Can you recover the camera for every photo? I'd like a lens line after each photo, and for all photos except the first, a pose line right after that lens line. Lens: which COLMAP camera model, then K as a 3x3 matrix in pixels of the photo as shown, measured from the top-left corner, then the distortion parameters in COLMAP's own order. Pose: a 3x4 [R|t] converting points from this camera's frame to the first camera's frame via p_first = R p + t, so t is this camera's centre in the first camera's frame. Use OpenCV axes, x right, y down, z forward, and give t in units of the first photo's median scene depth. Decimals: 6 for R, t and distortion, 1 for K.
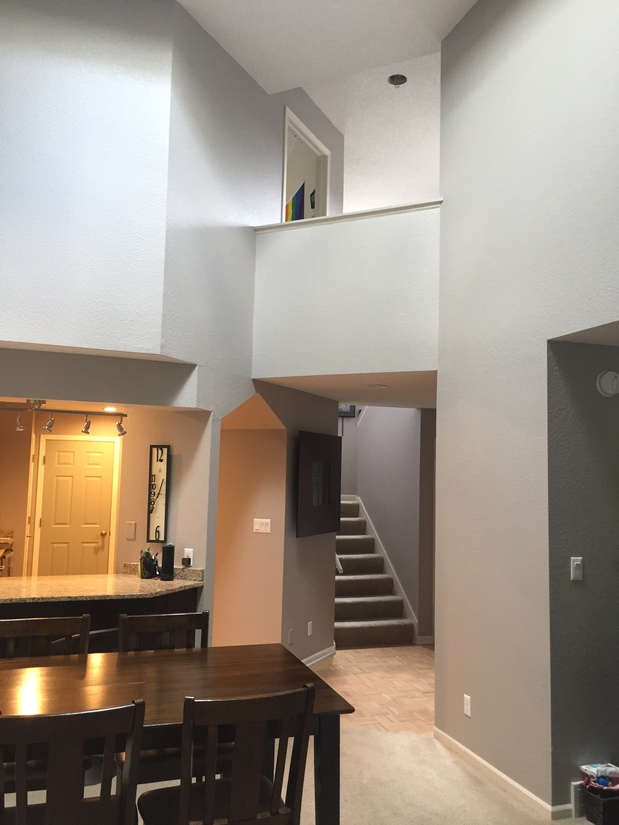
lens RADIAL K [[722.8, 0, 309.5], [0, 722.8, 412.5], [0, 0, 1]] dist [0.068407, 0.000357]
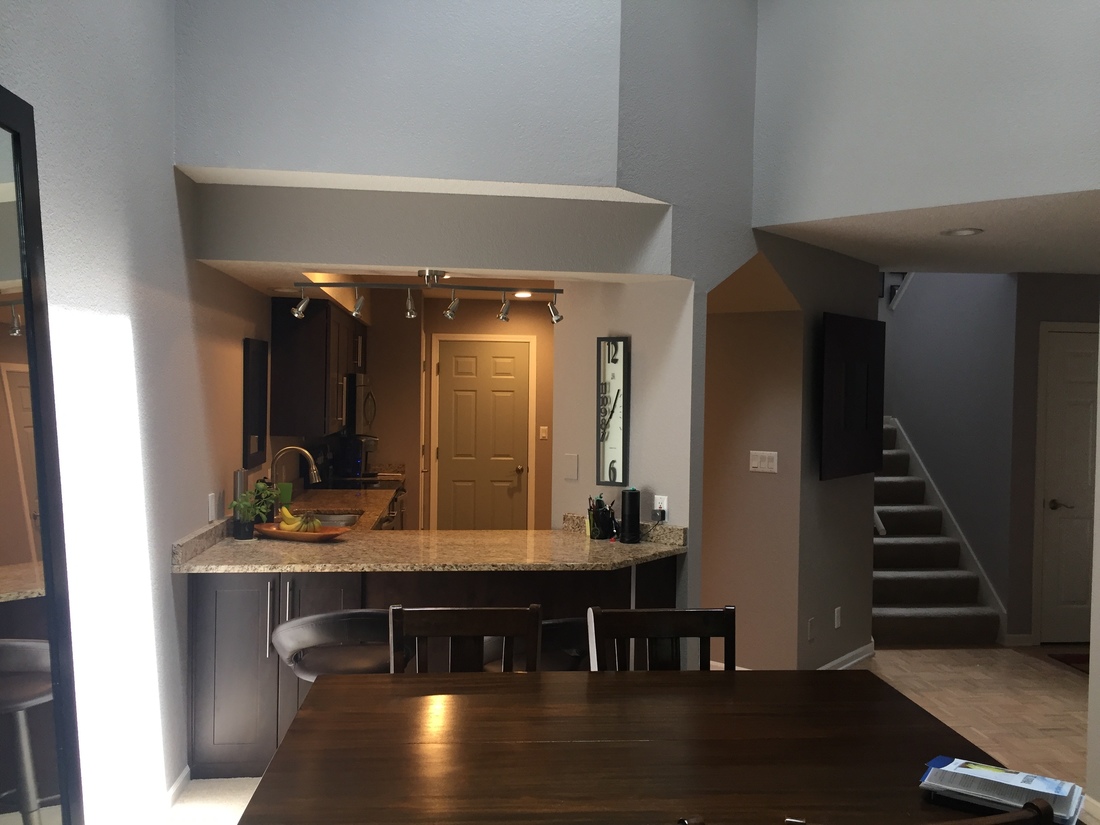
lens RADIAL K [[963.7, 0, 550.0], [0, 963.7, 412.5], [0, 0, 1]] dist [0.068407, 0.000357]
pose [[0.974780, -0.005786, -0.223092, -0.058371], [0.029557, 0.994204, 0.103363, 0.018055], [0.221201, -0.107351, 0.969302, 0.125254]]
